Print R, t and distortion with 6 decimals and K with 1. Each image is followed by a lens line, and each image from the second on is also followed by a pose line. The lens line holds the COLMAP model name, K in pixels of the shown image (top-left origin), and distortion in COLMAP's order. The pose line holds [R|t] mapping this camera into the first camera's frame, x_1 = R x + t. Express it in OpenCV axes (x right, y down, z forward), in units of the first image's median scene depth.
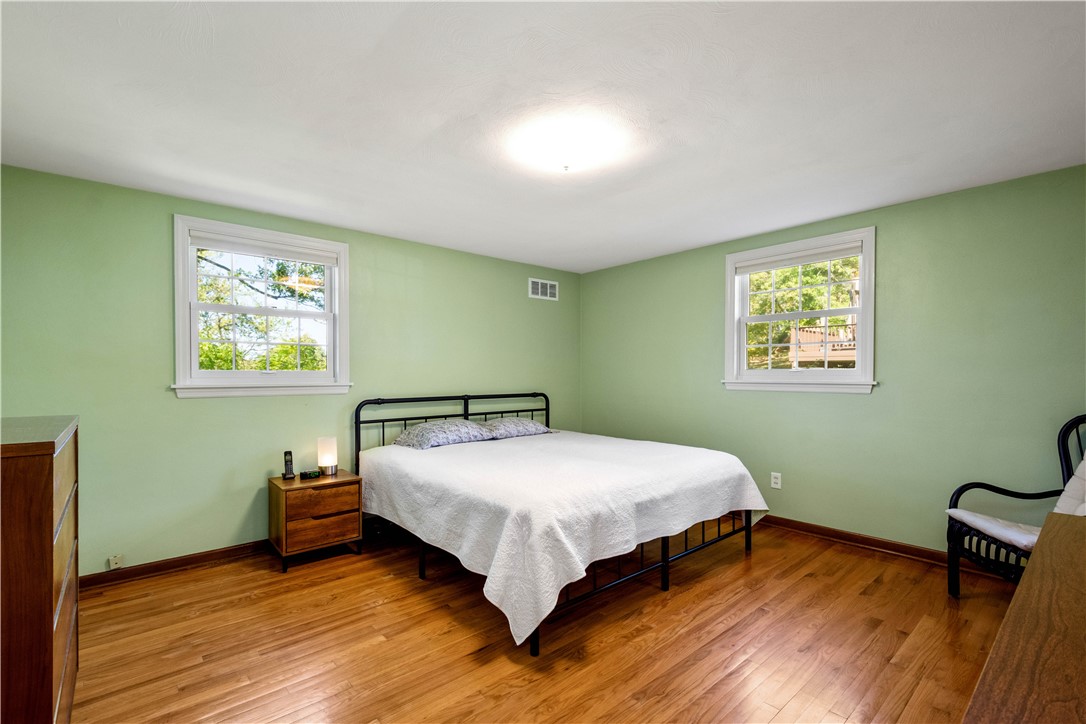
lens RADIAL K [[481.2, 0, 541.7], [0, 481.2, 369.5], [0, 0, 1]] dist [0.005494, -0.001484]
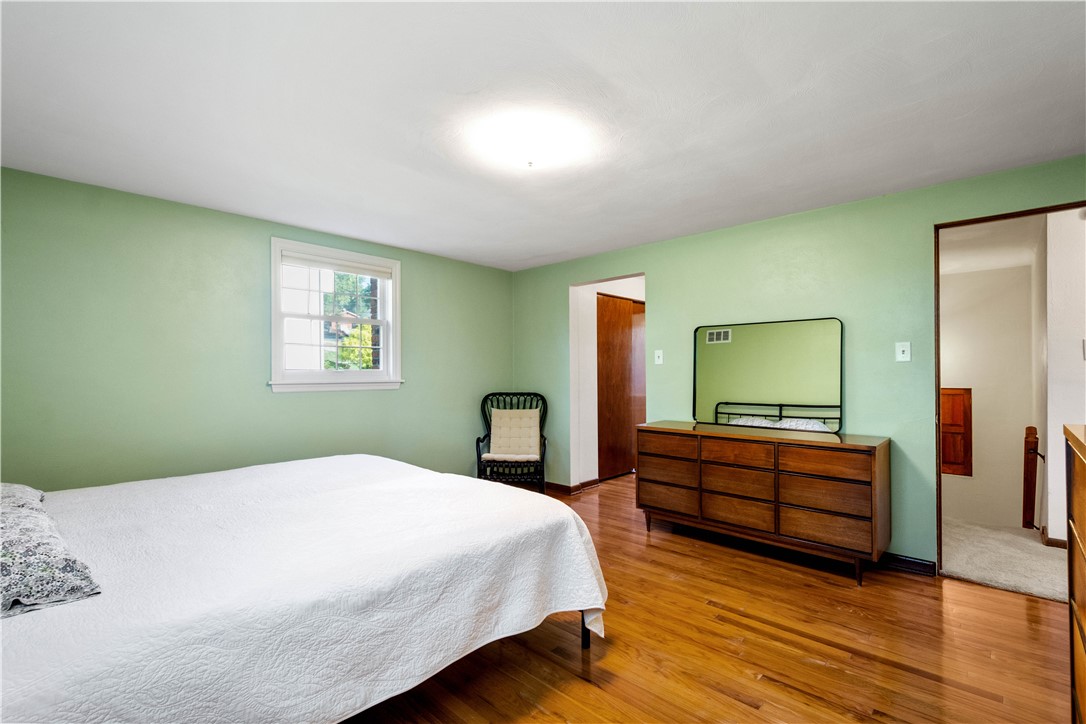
lens RADIAL K [[481.2, 0, 543.2], [0, 481.2, 368.8], [0, 0, 1]] dist [0.005494, -0.001484]
pose [[-0.089240, 0.014392, 0.995906, -0.857787], [-0.004708, 0.999878, -0.014871, 0.016550], [-0.995999, -0.006016, -0.089161, 0.988392]]
